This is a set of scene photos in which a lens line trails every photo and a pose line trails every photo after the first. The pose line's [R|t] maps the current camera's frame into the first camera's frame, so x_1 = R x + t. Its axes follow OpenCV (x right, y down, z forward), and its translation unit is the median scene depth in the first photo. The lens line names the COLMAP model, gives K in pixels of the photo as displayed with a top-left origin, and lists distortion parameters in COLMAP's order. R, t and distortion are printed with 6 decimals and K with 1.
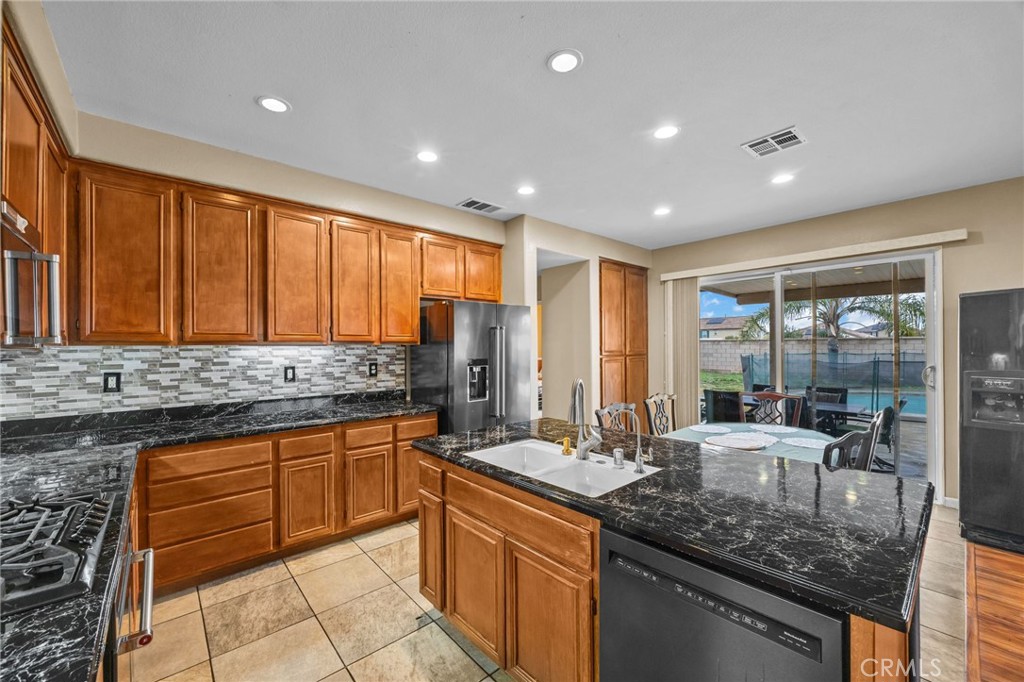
lens RADIAL K [[400.8, 0, 512.0], [0, 400.8, 341.0], [0, 0, 1]] dist [-0.003464, -0.000108]
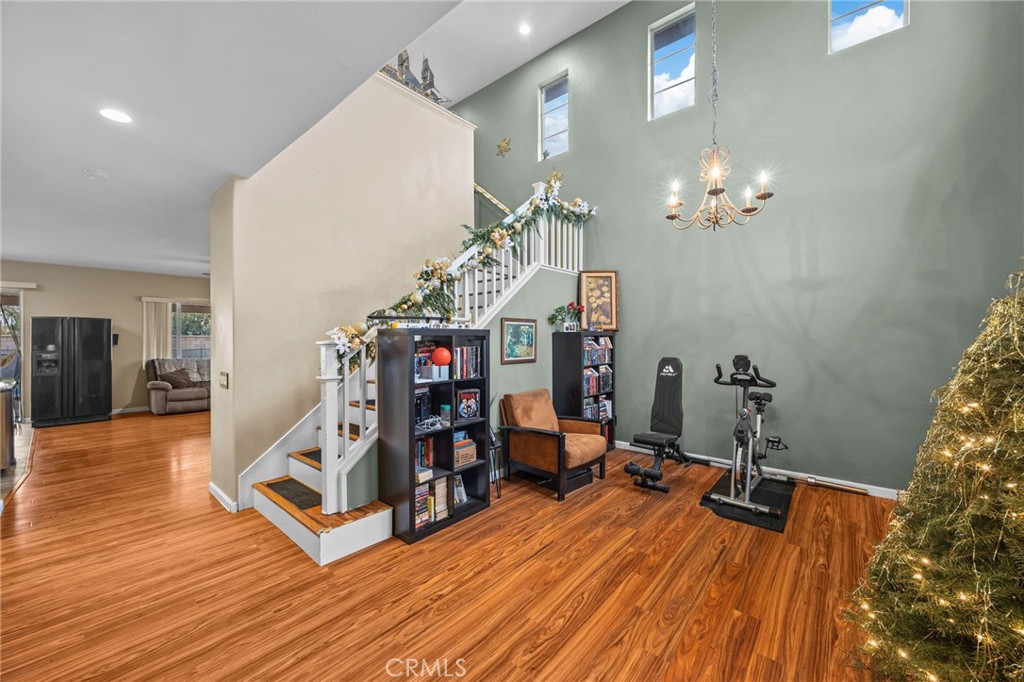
lens RADIAL K [[400.8, 0, 512.0], [0, 400.8, 341.0], [0, 0, 1]] dist [-0.003464, -0.000108]
pose [[-0.136892, 0.001384, 0.990585, -1.176809], [-0.008329, 0.999962, -0.002549, -0.000412], [-0.990551, -0.008599, -0.136876, -1.098631]]
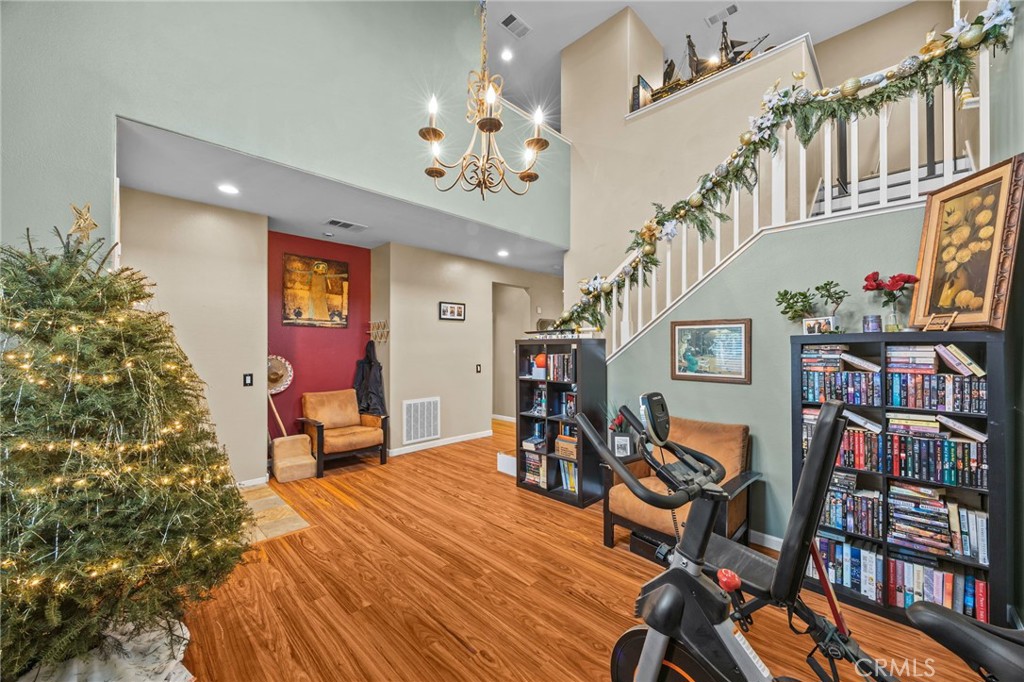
lens RADIAL K [[386.1, 0, 512.0], [0, 386.1, 341.0], [0, 0, 1]] dist [0.000822, 0.000044]
pose [[0.998521, 0.006864, 0.053933, -0.459569], [-0.006917, 0.999976, 0.000784, -0.022804], [-0.053926, -0.001155, 0.998544, -2.112306]]
